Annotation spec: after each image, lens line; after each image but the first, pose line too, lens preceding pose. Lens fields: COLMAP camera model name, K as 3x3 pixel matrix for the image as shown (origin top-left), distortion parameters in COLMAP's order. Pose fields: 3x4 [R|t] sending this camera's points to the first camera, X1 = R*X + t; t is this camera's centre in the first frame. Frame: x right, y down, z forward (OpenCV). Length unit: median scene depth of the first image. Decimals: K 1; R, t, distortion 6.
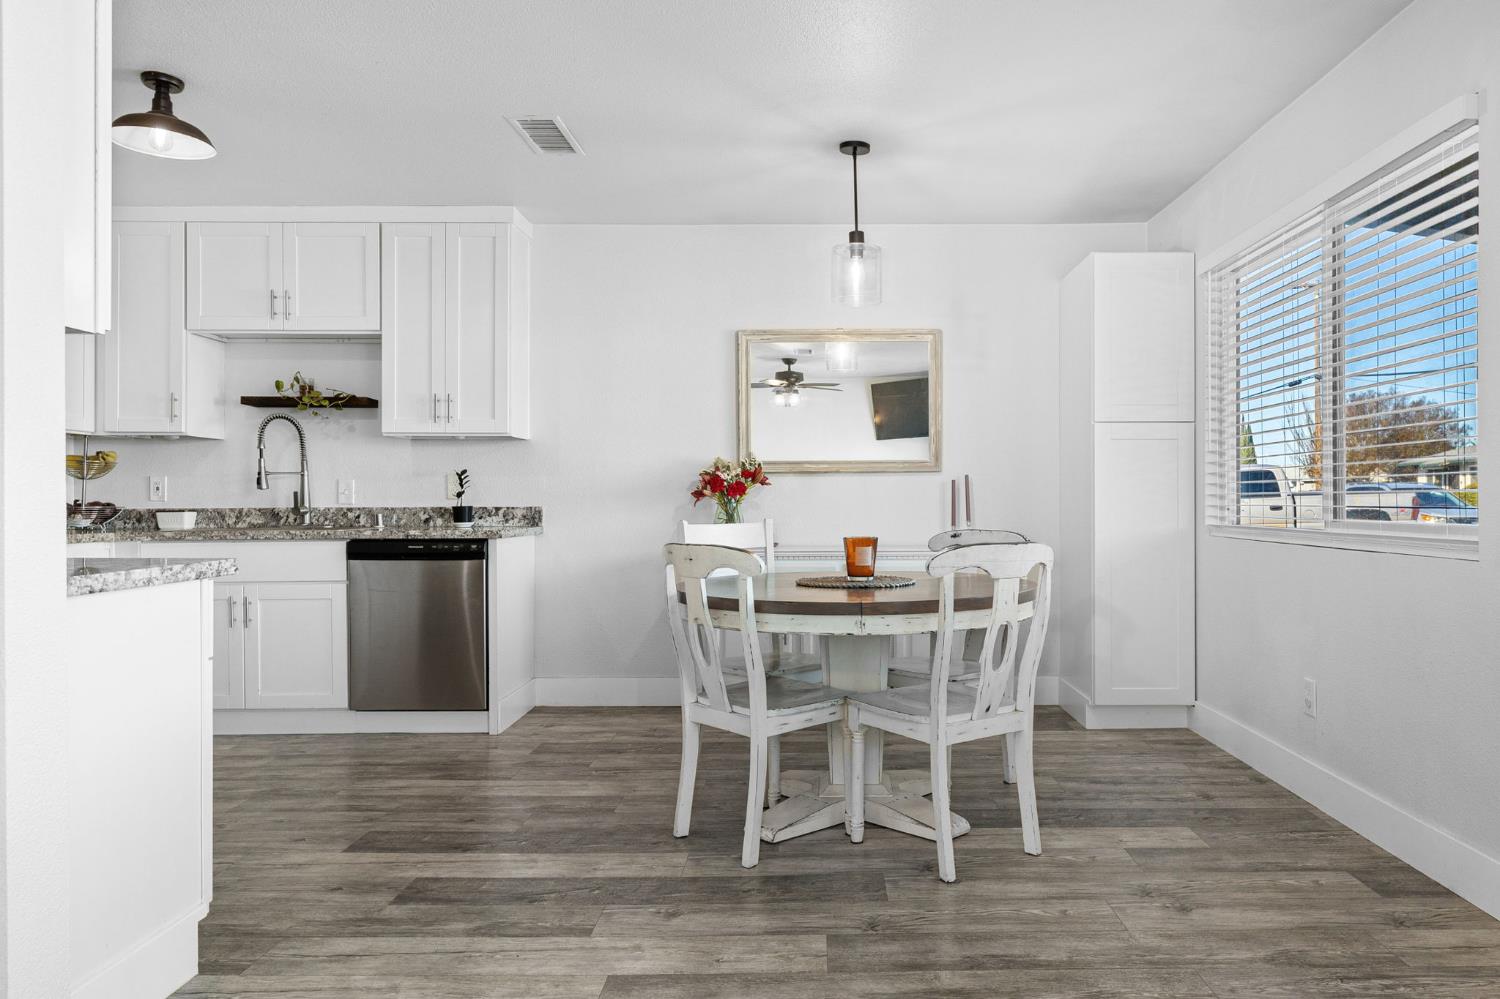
lens RADIAL K [[1007.8, 0, 810.1], [0, 1007.8, 489.9], [0, 0, 1]] dist [0.009616, 0.005651]
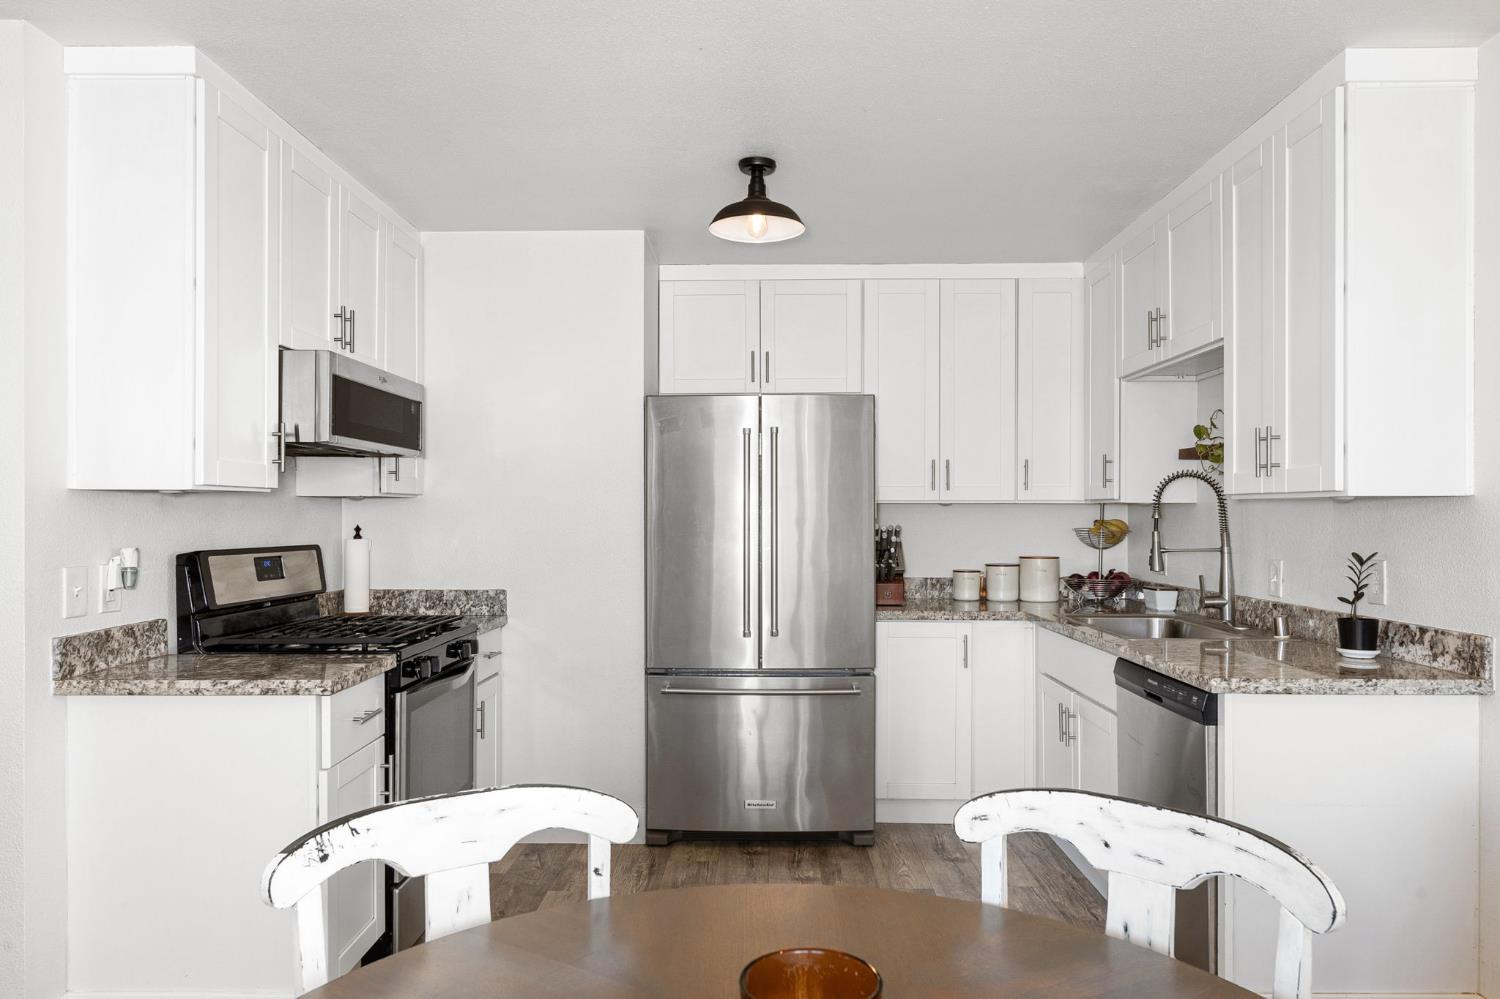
lens RADIAL K [[969.6, 0, 753.8], [0, 969.6, 506.4], [0, 0, 1]] dist [0.000304, -0.000394]
pose [[-0.011612, -0.007204, -0.999907, 0.196502], [0.009835, 0.999925, -0.007318, -0.045782], [0.999884, -0.009919, -0.011540, 0.676115]]
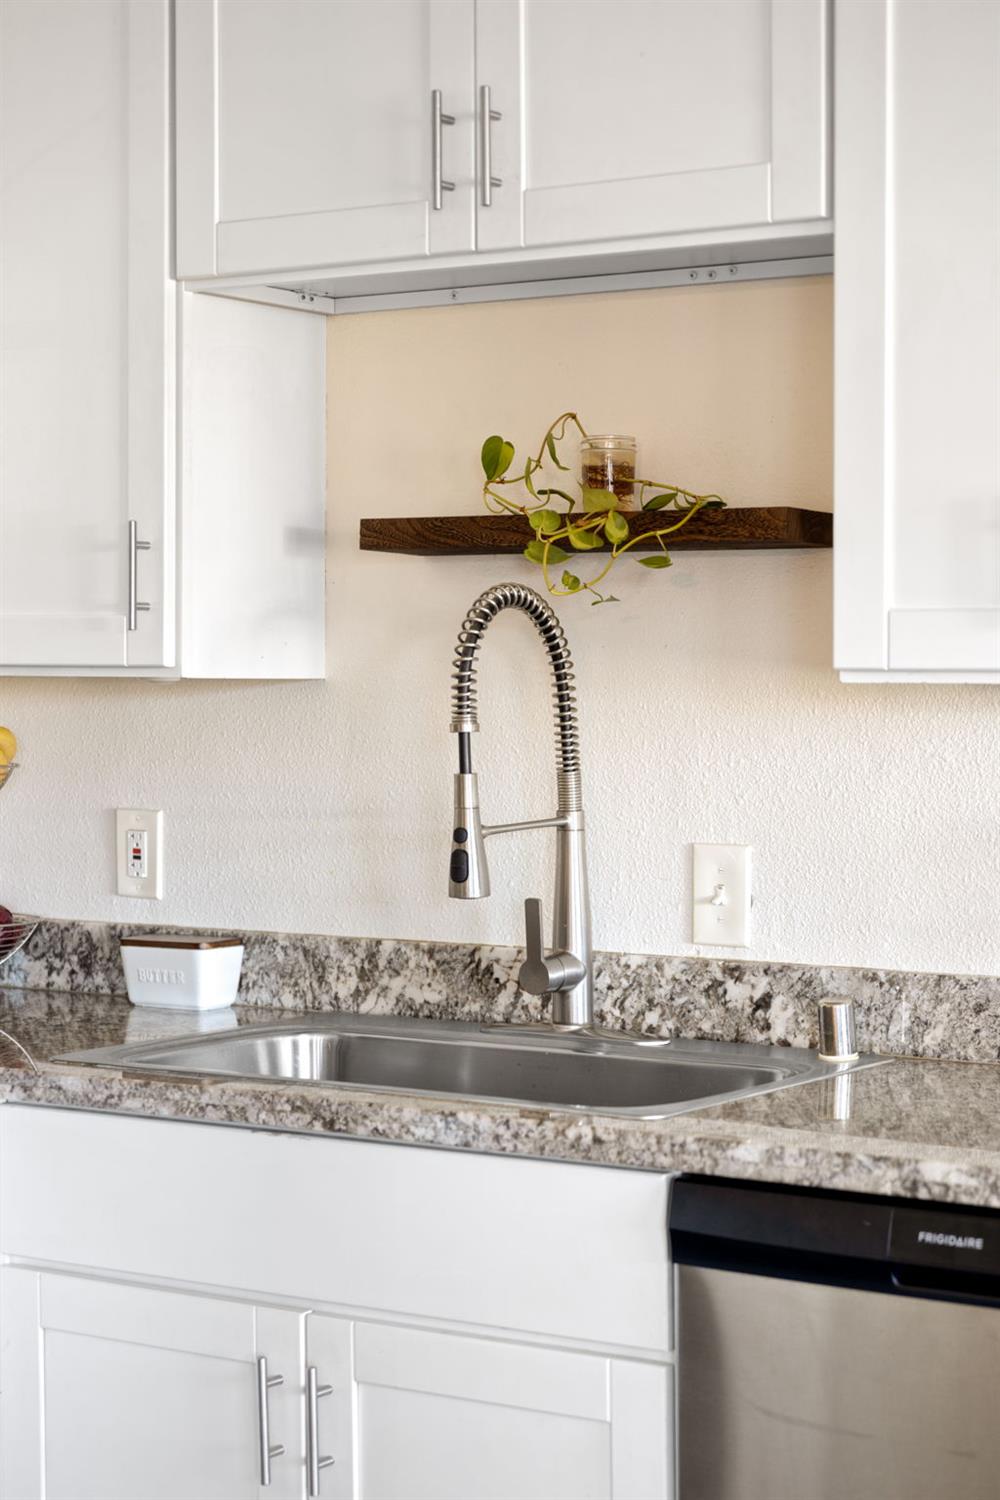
lens RADIAL K [[2858.3, 0, 488.2], [0, 2858.3, 713.7], [0, 0, 1]] dist [-0.033364, 0.000000]
pose [[0.831710, 0.010583, -0.555109, -0.127086], [0.003129, 0.999713, 0.023749, -0.059791], [0.555201, -0.021489, 0.831439, 0.406053]]
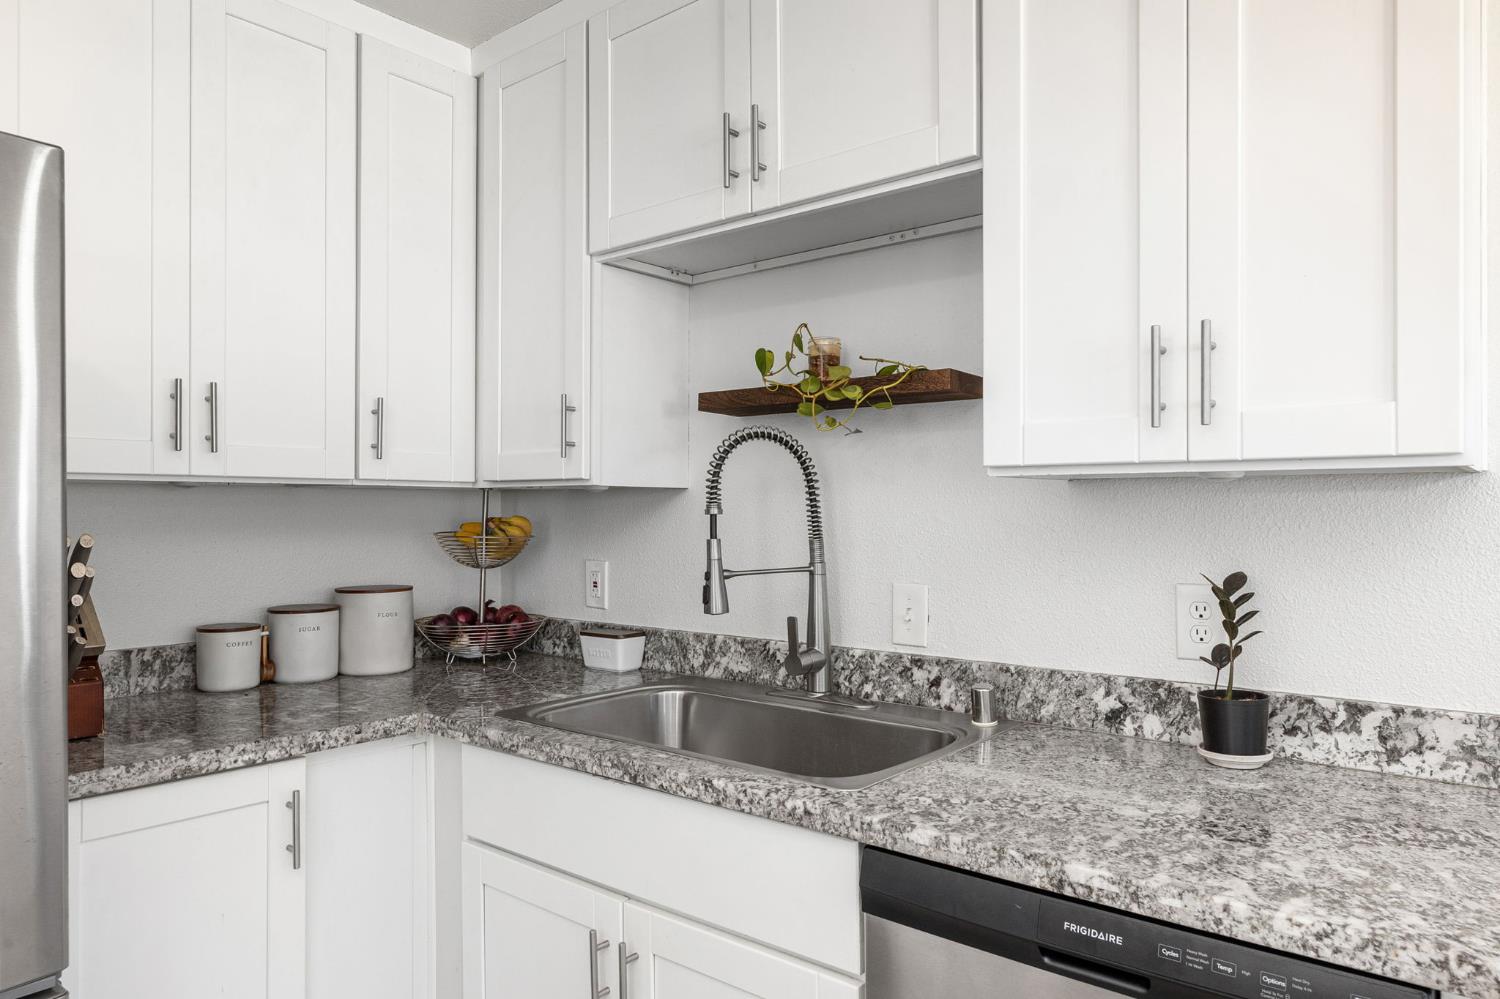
lens RADIAL K [[969.6, 0, 745.3], [0, 969.6, 510.4], [0, 0, 1]] dist [0.000304, -0.000394]
pose [[0.769712, 0.000736, -0.638391, -0.271590], [0.006818, 0.999933, 0.009374, -0.044283], [0.638355, -0.011568, 0.769655, 0.680652]]
